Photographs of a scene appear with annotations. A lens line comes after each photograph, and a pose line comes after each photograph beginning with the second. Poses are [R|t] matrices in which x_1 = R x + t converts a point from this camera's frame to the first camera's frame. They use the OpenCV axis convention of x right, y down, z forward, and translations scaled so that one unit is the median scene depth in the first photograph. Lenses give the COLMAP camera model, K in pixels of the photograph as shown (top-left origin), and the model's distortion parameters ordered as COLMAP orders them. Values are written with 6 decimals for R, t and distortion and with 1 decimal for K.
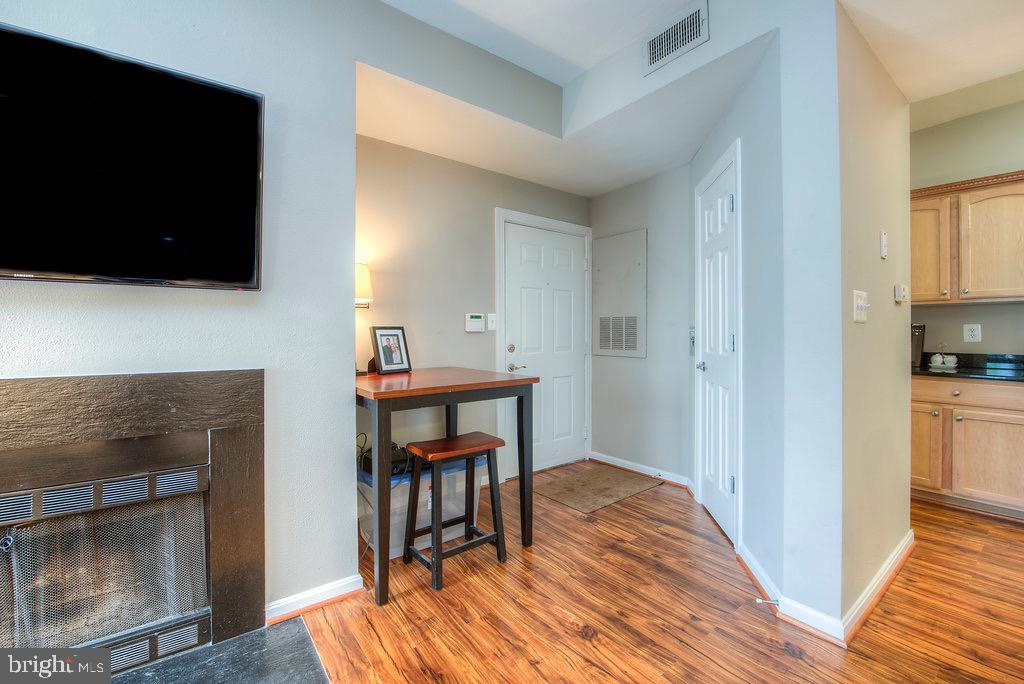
lens RADIAL K [[426.9, 0, 510.2], [0, 426.9, 332.6], [0, 0, 1]] dist [-0.016560, -0.000481]
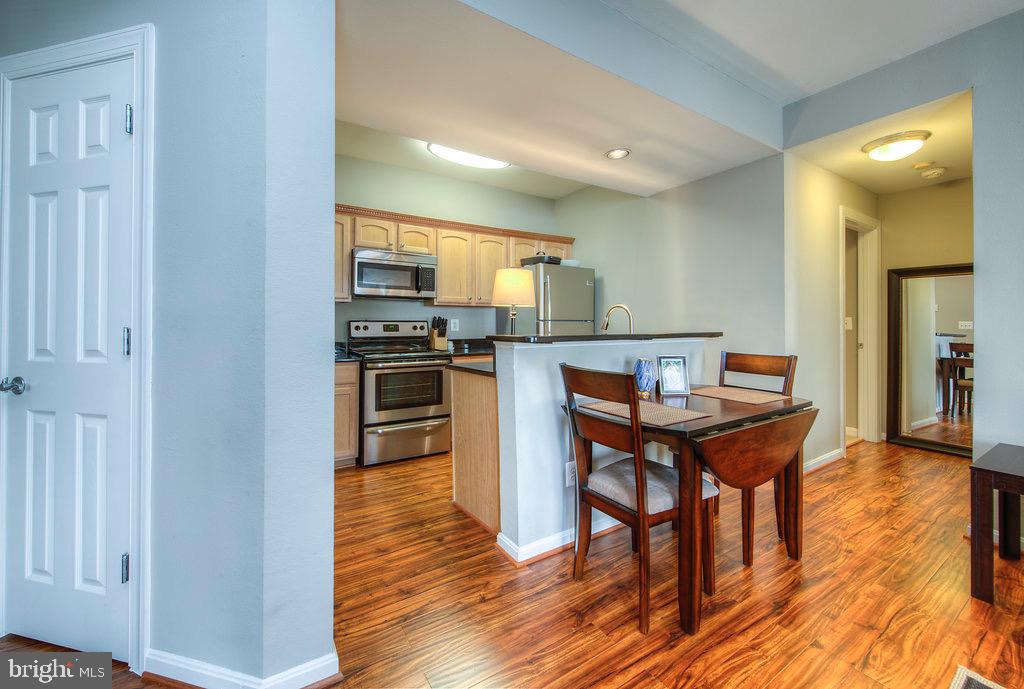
lens RADIAL K [[409.2, 0, 506.5], [0, 409.2, 319.8], [0, 0, 1]] dist [0.000597, 0.000007]
pose [[0.084535, 0.014503, 0.996315, -0.029230], [0.000308, 0.999894, -0.014582, 0.001381], [-0.996420, 0.001539, 0.084521, 0.345820]]
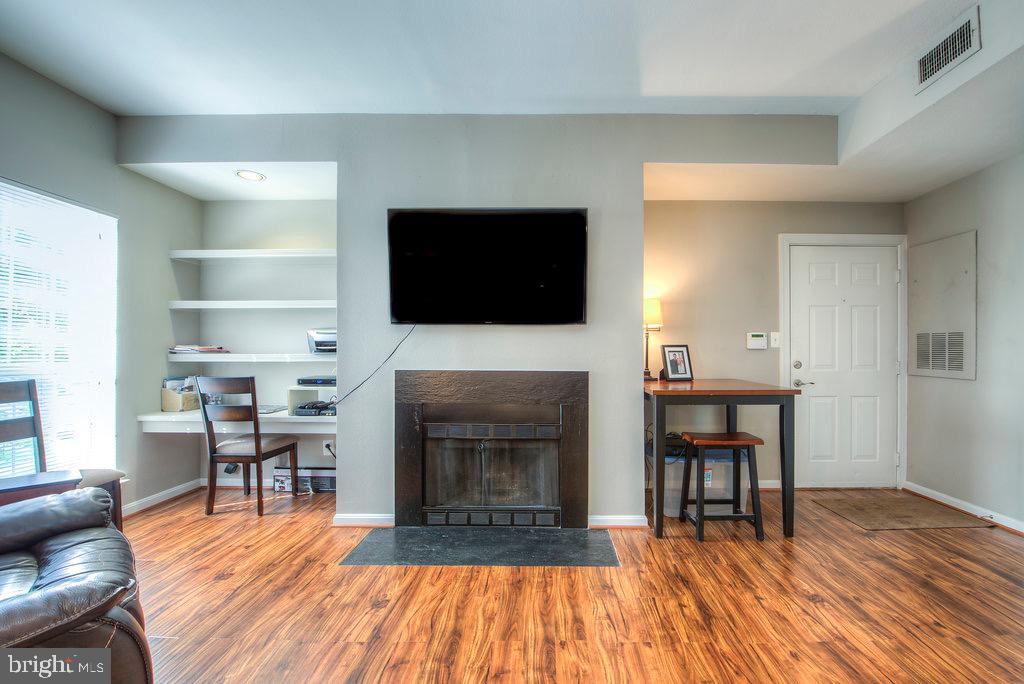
lens RADIAL K [[426.9, 0, 547.5], [0, 426.9, 348.6], [0, 0, 1]] dist [-0.020124, -0.000202]
pose [[0.794722, 0.002583, -0.606969, 0.196842], [-0.002971, 0.999996, 0.000367, -0.002142], [0.606967, 0.001512, 0.794726, -0.273791]]
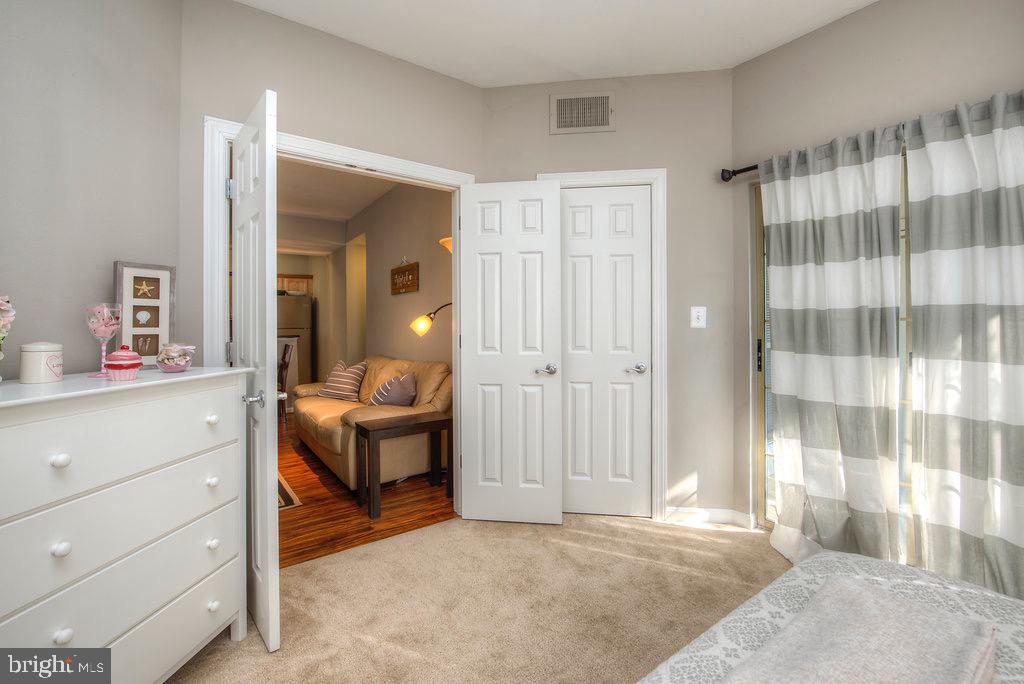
lens RADIAL K [[435.6, 0, 511.9], [0, 435.6, 326.4], [0, 0, 1]] dist [-0.003031, -0.000204]
pose [[0.026336, 0.006254, 0.999634, -1.226923], [0.001517, 0.999979, -0.006296, -0.011532], [-0.999652, 0.001682, 0.026326, -1.324287]]
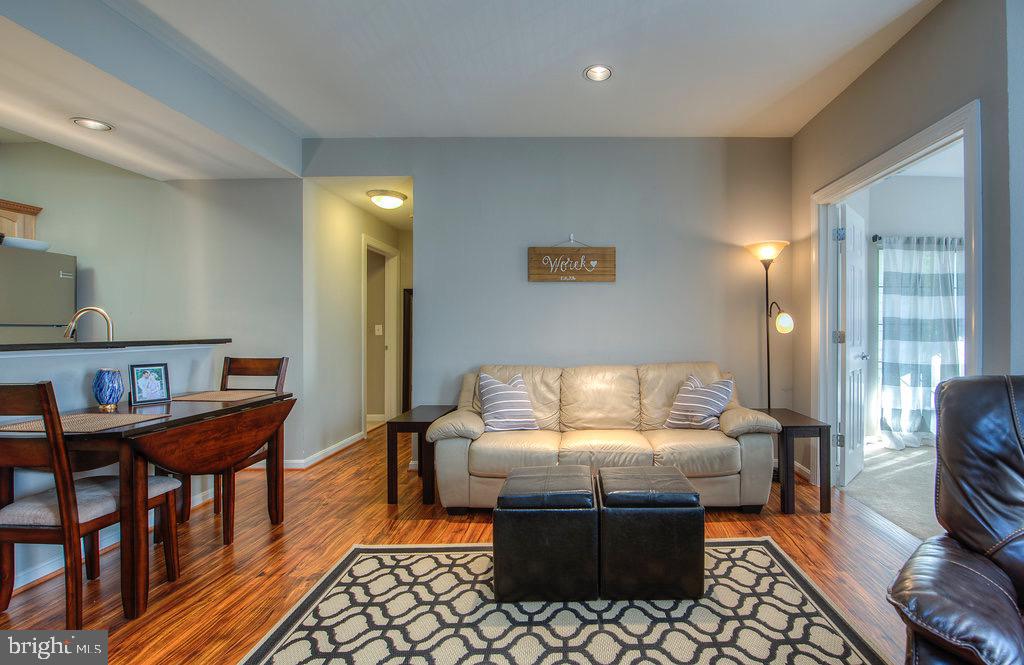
lens RADIAL K [[446.1, 0, 581.5], [0, 446.1, 329.9], [0, 0, 1]] dist [-0.012275, -0.000619]
pose [[-0.792971, 0.003142, 0.609251, -0.386611], [0.002796, 0.999995, -0.001519, -0.000727], [-0.609253, 0.000499, -0.792976, 0.245383]]
